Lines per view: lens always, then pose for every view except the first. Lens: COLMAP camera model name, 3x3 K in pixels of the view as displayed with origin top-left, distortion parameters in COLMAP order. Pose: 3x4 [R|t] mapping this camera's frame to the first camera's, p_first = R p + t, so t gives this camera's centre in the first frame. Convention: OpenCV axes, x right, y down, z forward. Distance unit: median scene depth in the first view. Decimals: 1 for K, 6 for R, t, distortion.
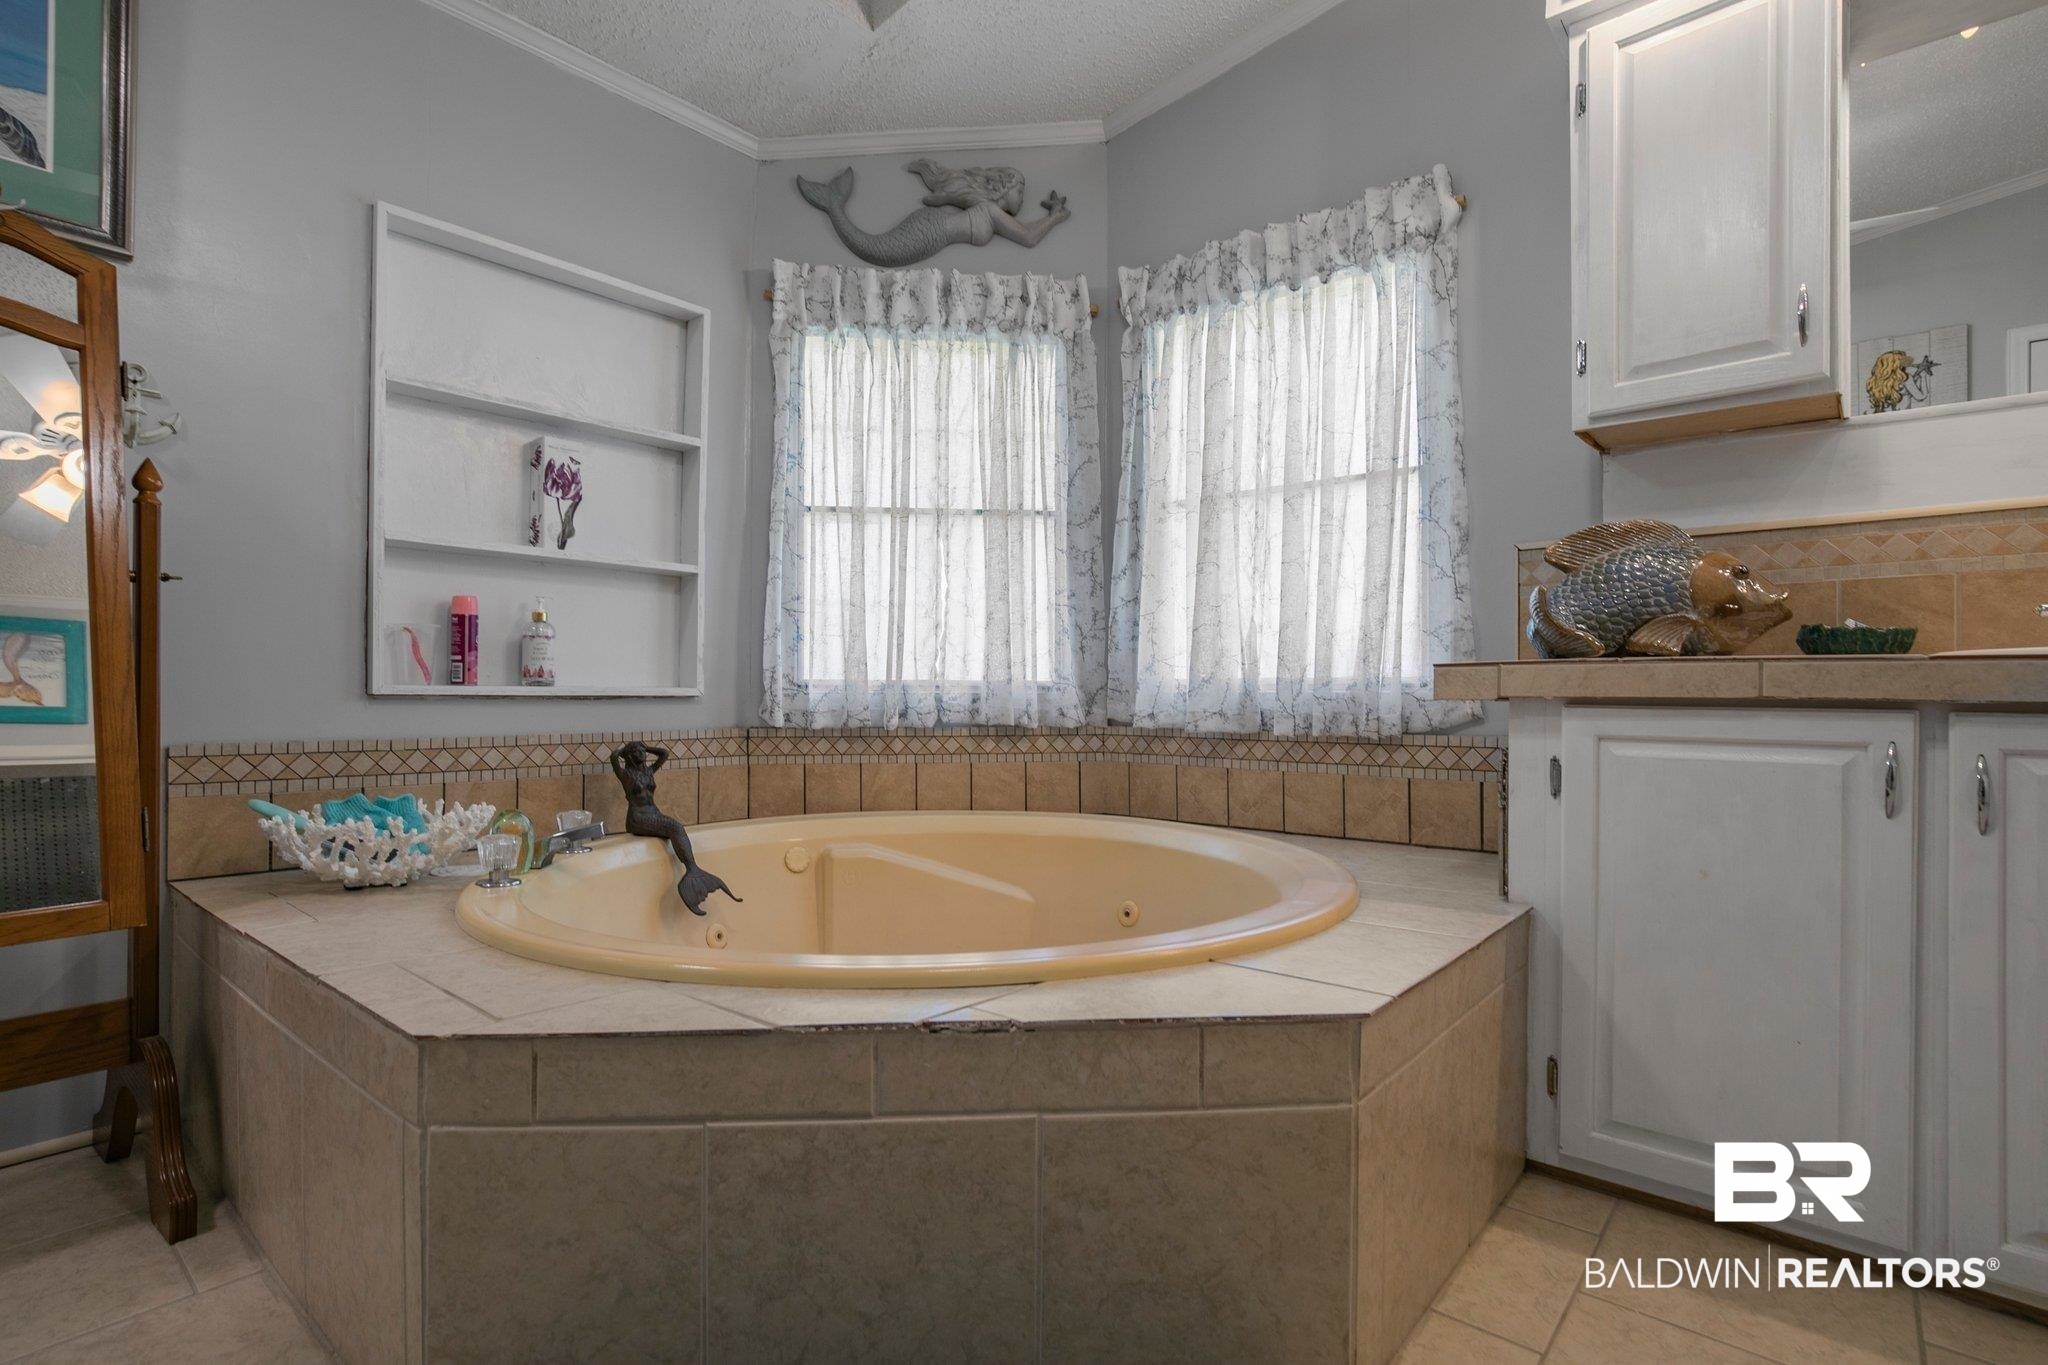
lens RADIAL K [[986.4, 0, 1016.3], [0, 986.4, 695.3], [0, 0, 1]] dist [0.002142, 0.001888]
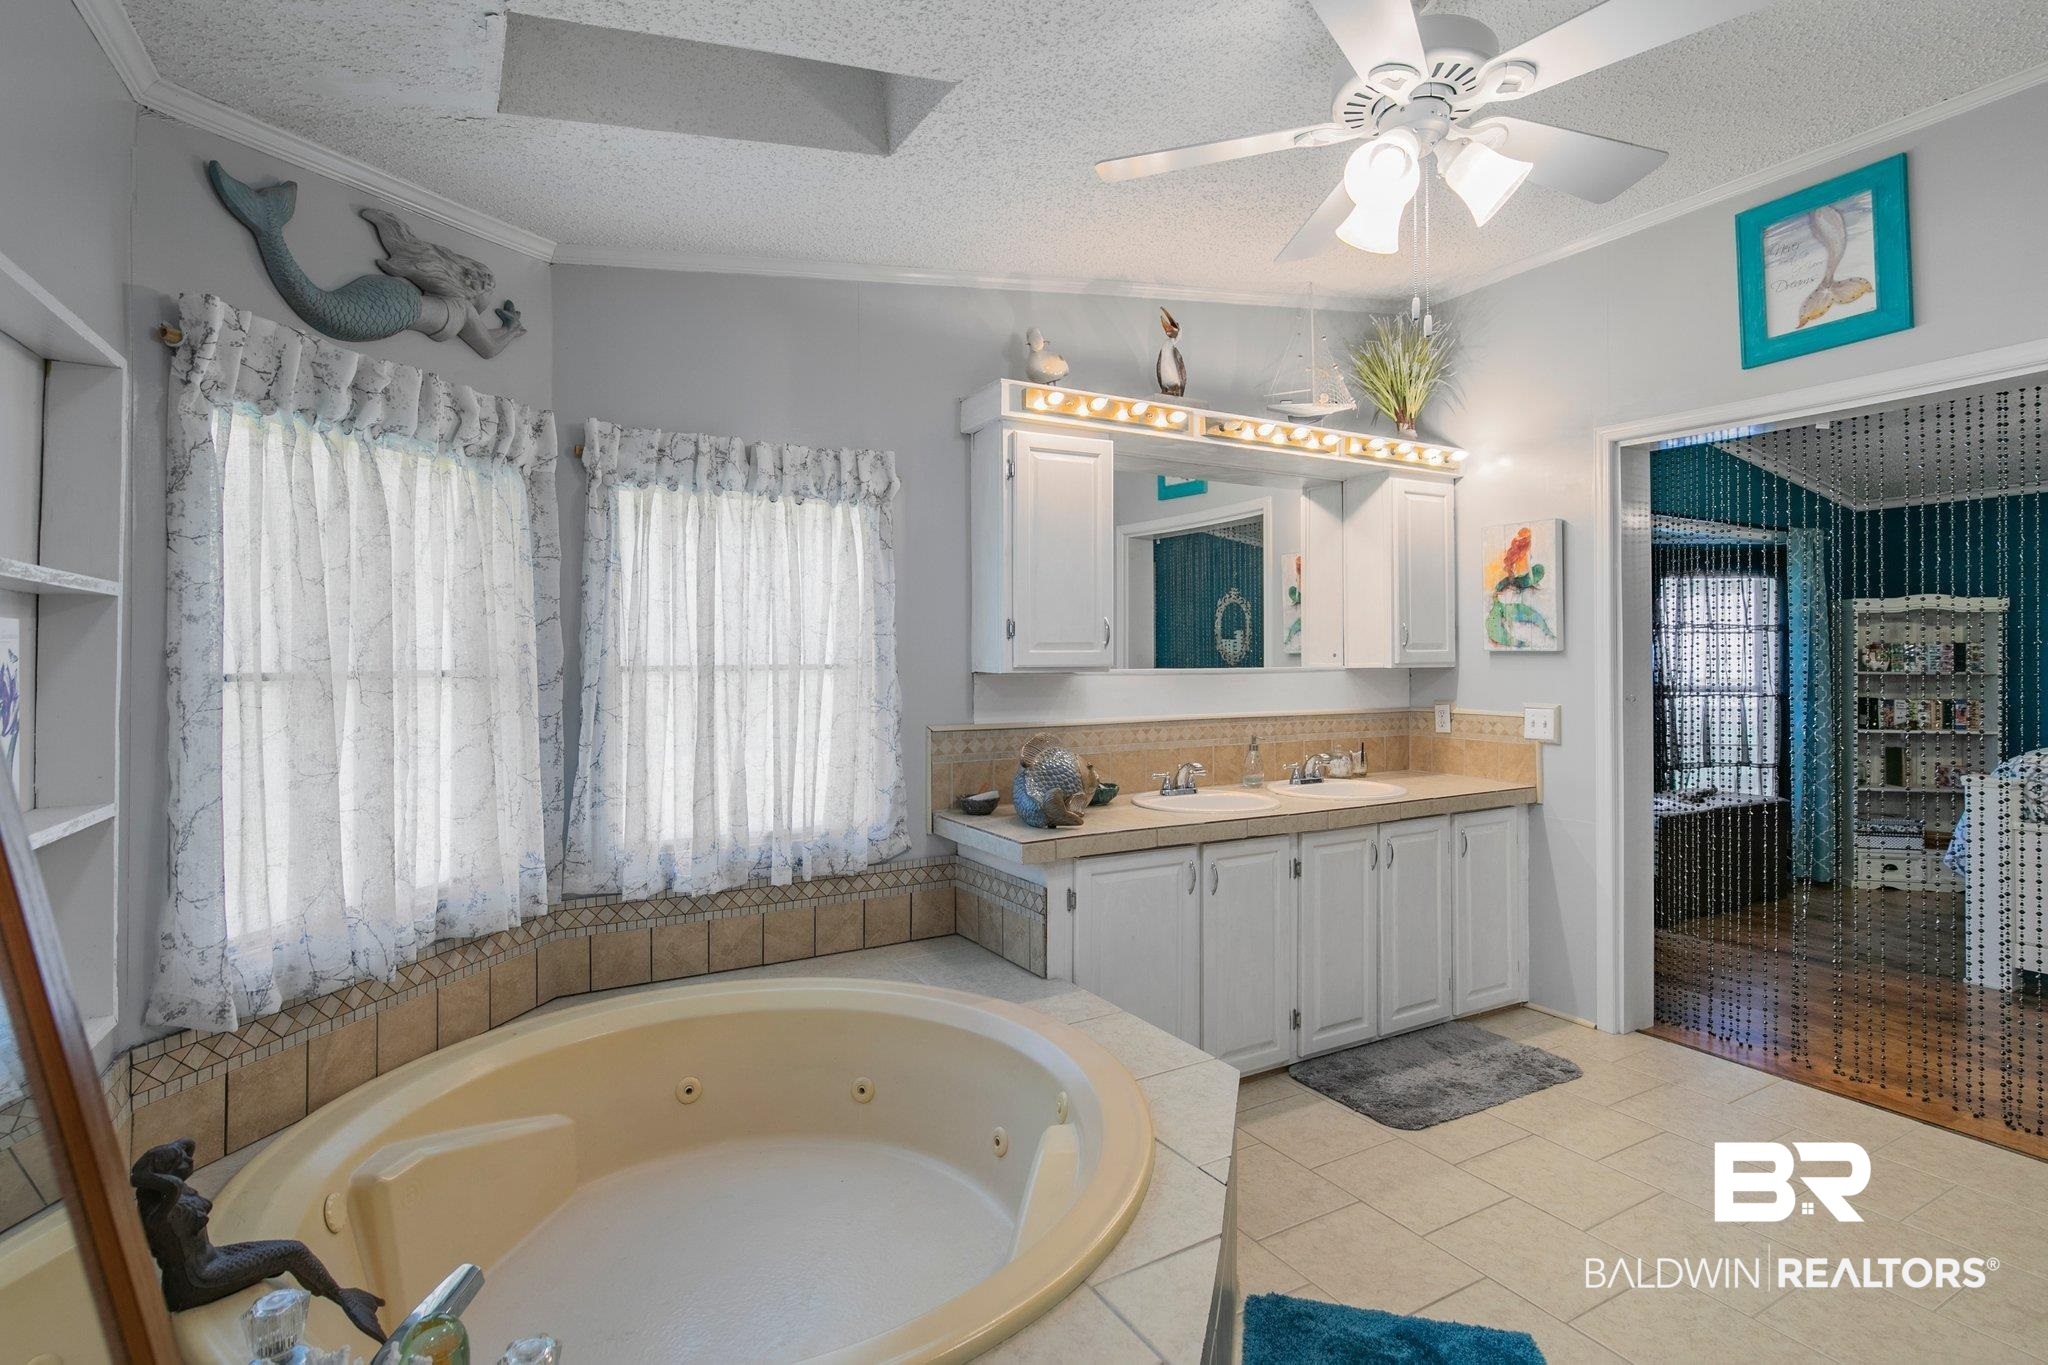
lens RADIAL K [[983.6, 0, 1022.0], [0, 983.6, 670.9], [0, 0, 1]] dist [-0.018419, 0.007655]
pose [[0.337334, -0.015456, 0.941258, -0.698439], [0.009928, 0.999868, 0.012861, -0.216435], [-0.941333, 0.005007, 0.337443, 0.321873]]
